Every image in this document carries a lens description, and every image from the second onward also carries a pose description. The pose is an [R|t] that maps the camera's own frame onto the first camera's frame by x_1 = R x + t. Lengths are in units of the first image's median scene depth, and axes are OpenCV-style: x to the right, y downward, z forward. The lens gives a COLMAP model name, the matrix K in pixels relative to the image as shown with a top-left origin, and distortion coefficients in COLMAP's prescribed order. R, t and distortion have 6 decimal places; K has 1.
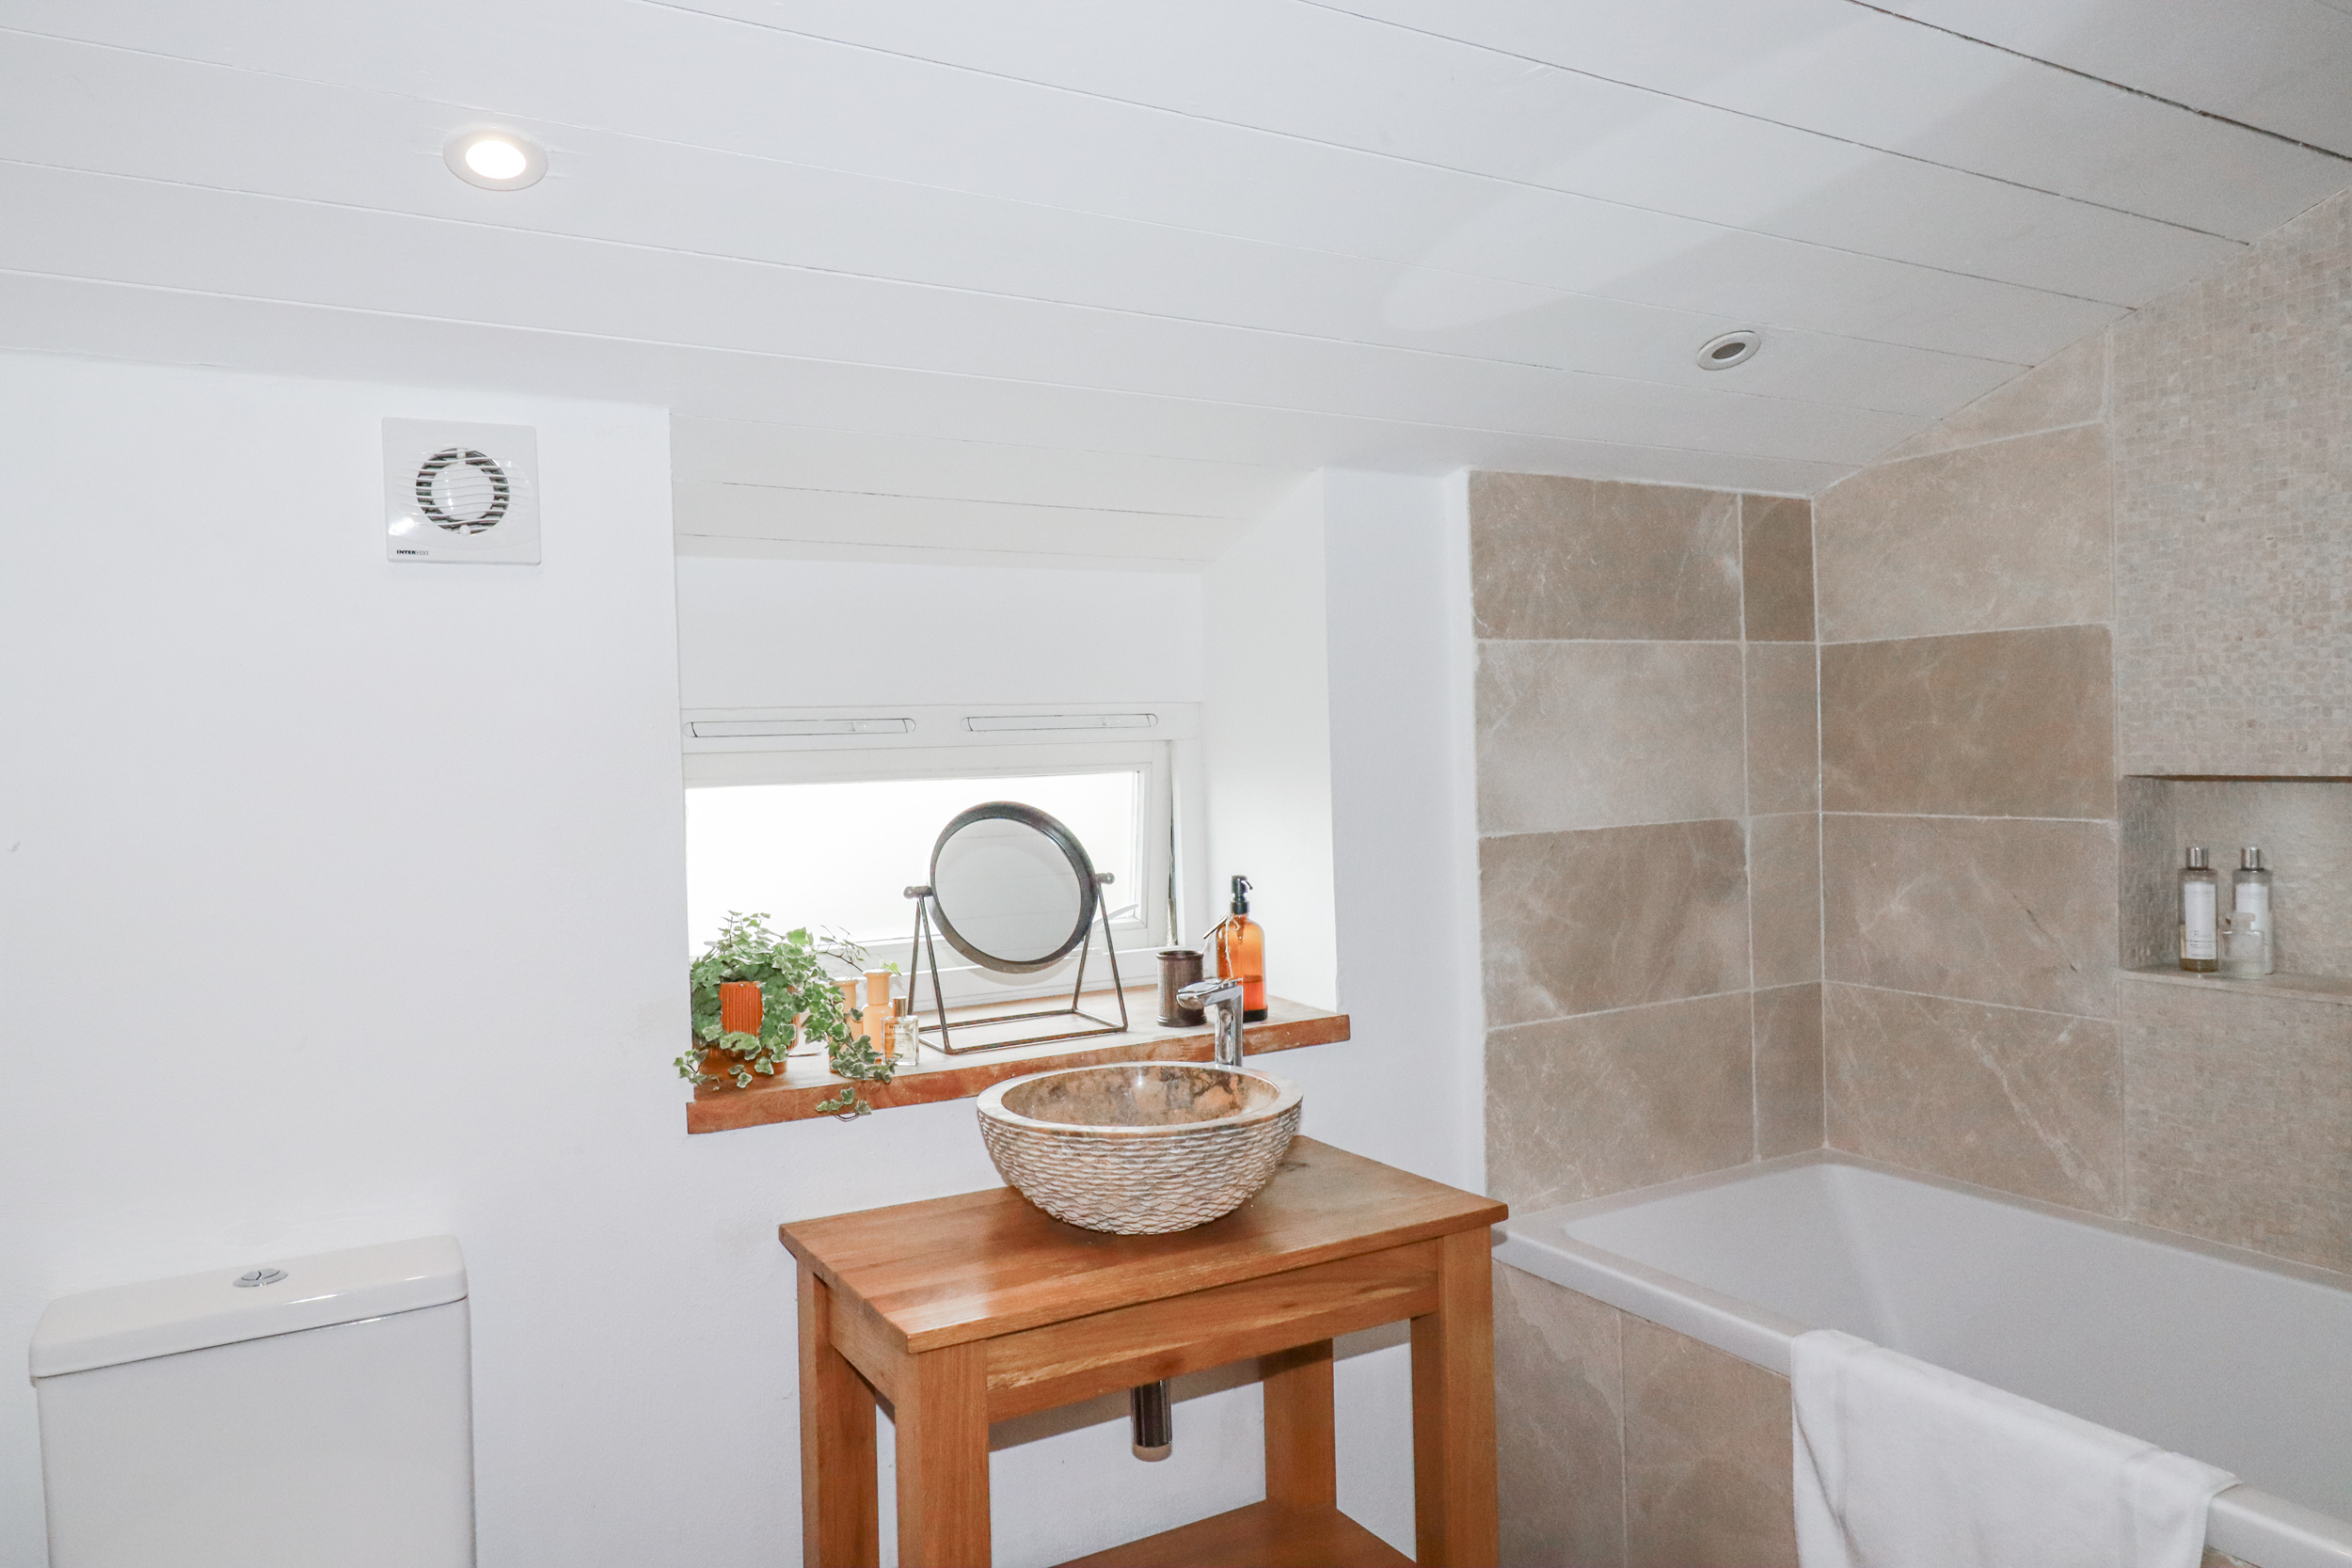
lens RADIAL K [[1572.8, 0, 1178.2], [0, 1572.8, 787.4], [0, 0, 1]] dist [0.017388, -0.005459]
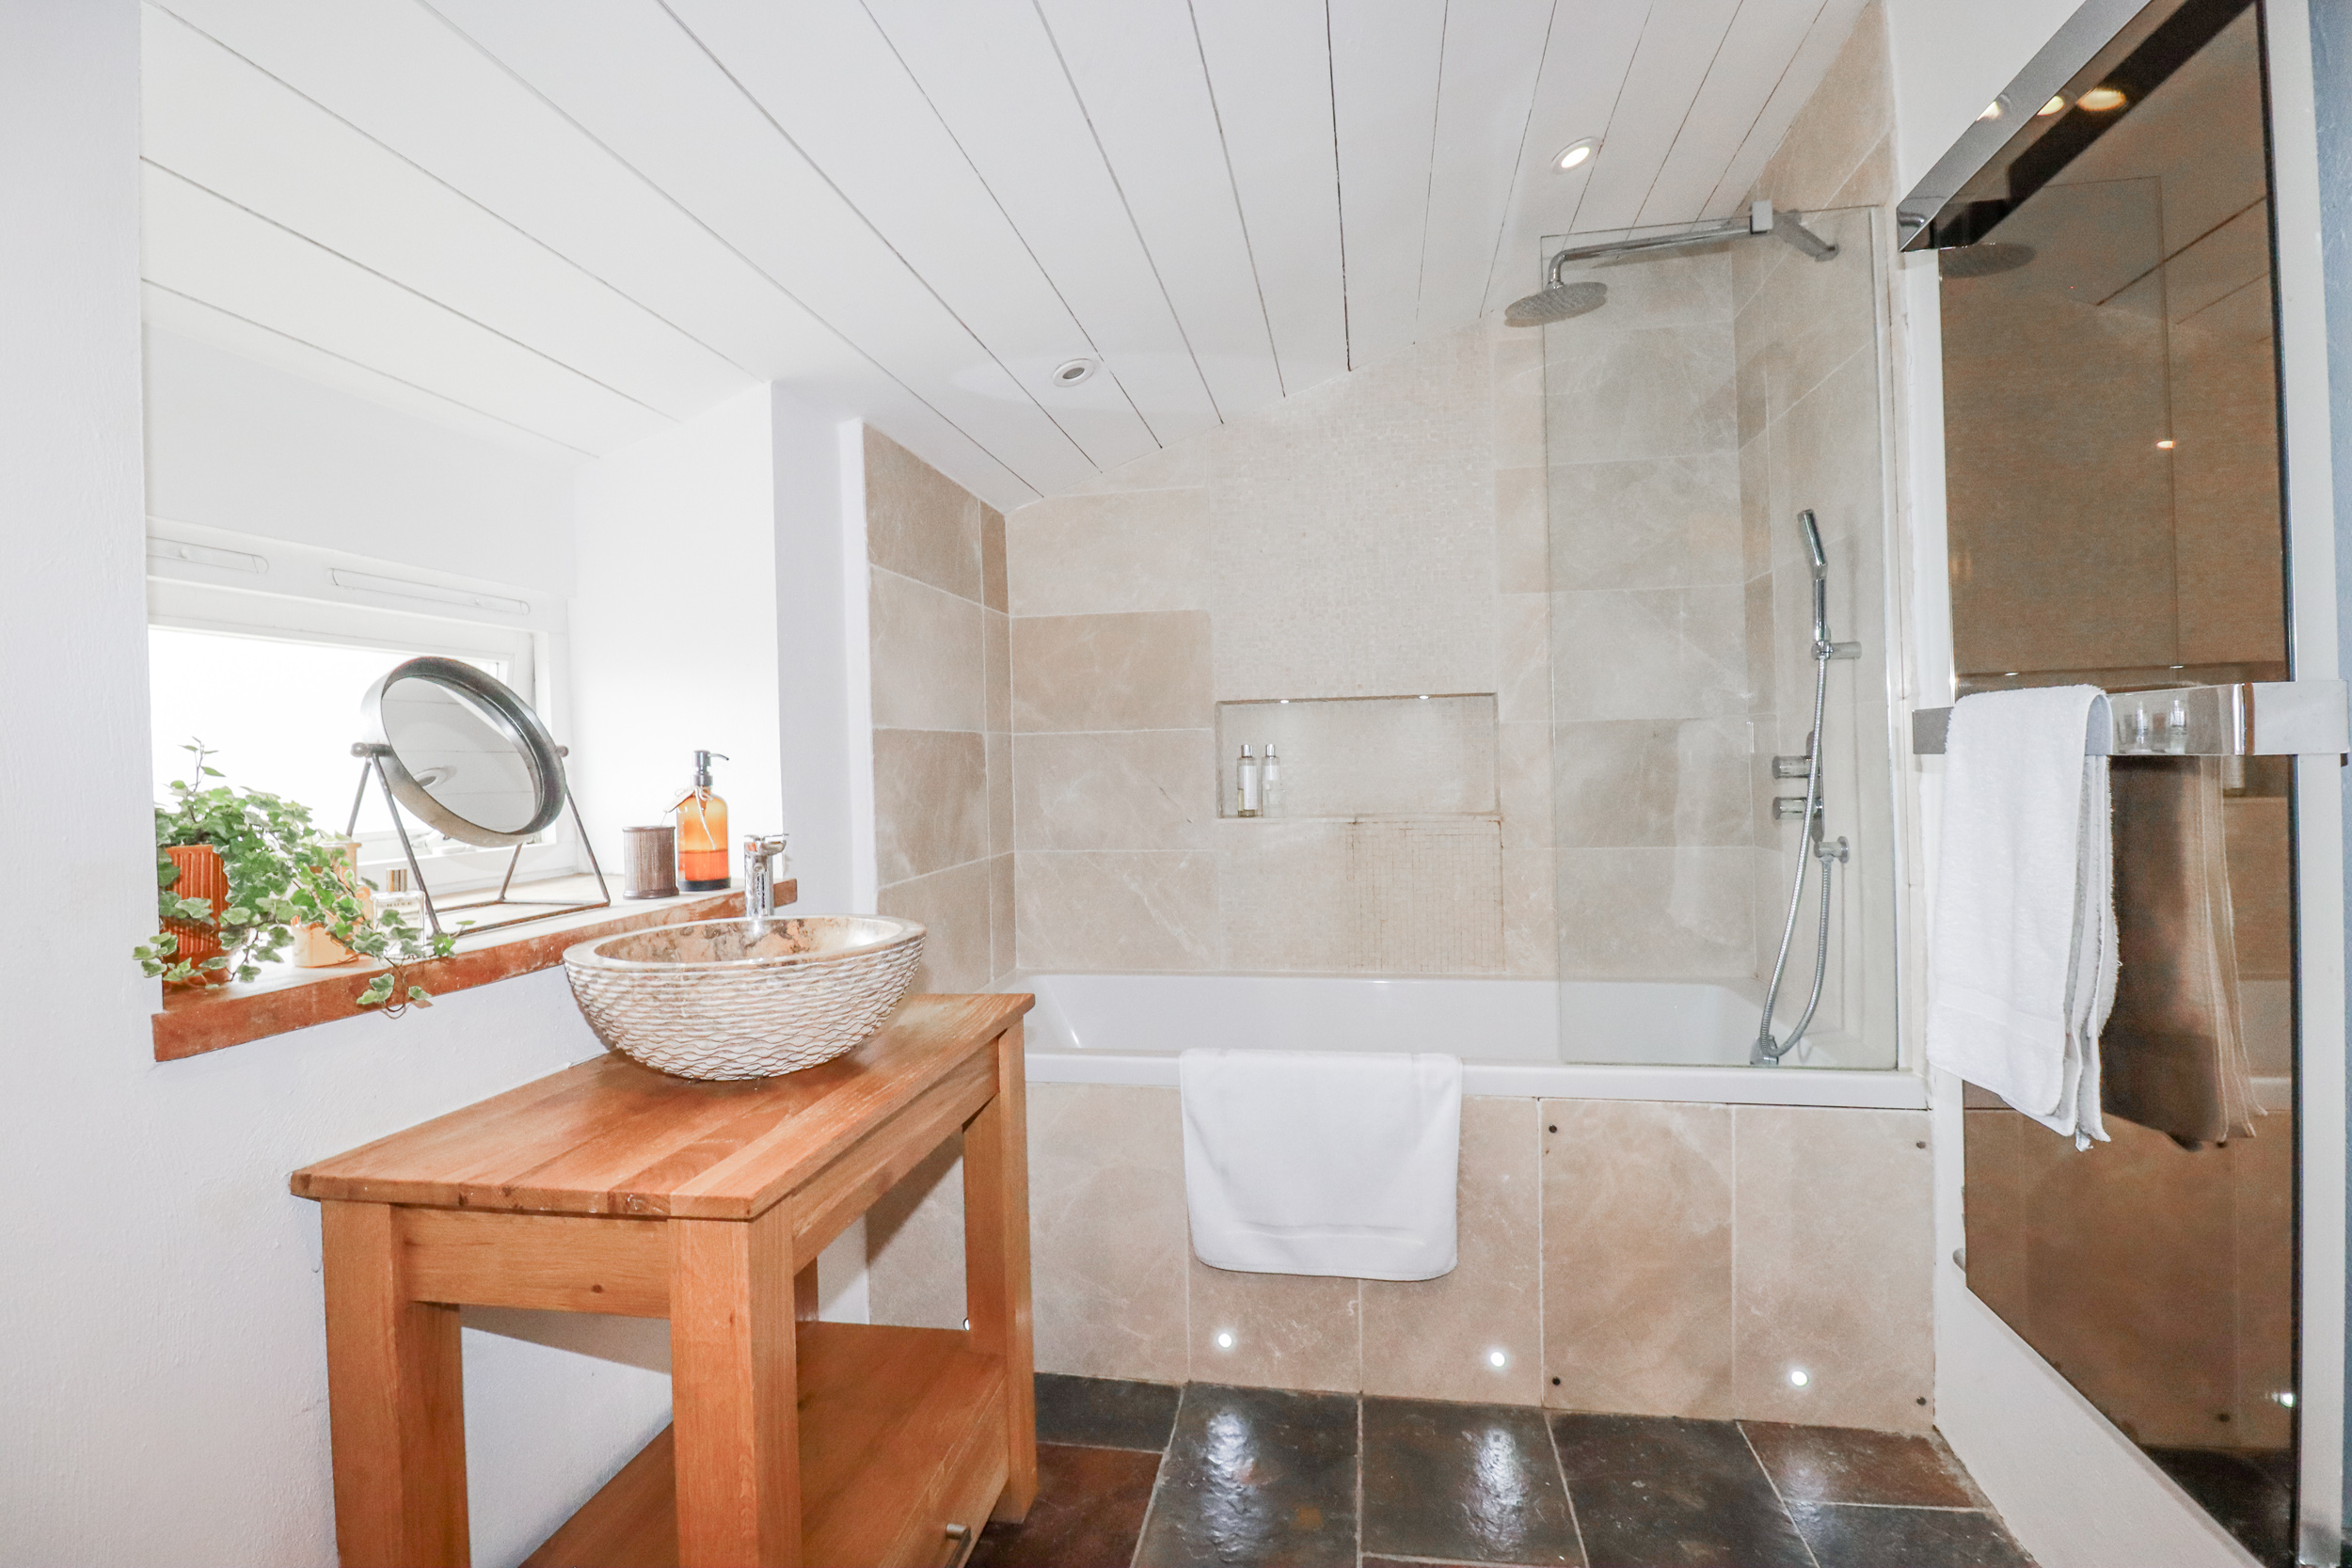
lens RADIAL K [[1088.1, 0, 1174.3], [0, 1088.1, 769.5], [0, 0, 1]] dist [-0.016115, -0.005146]
pose [[0.637551, 0.007756, 0.770369, -0.314157], [0.025636, 0.999182, -0.031276, 0.099719], [-0.769981, 0.039689, 0.636831, 0.309914]]
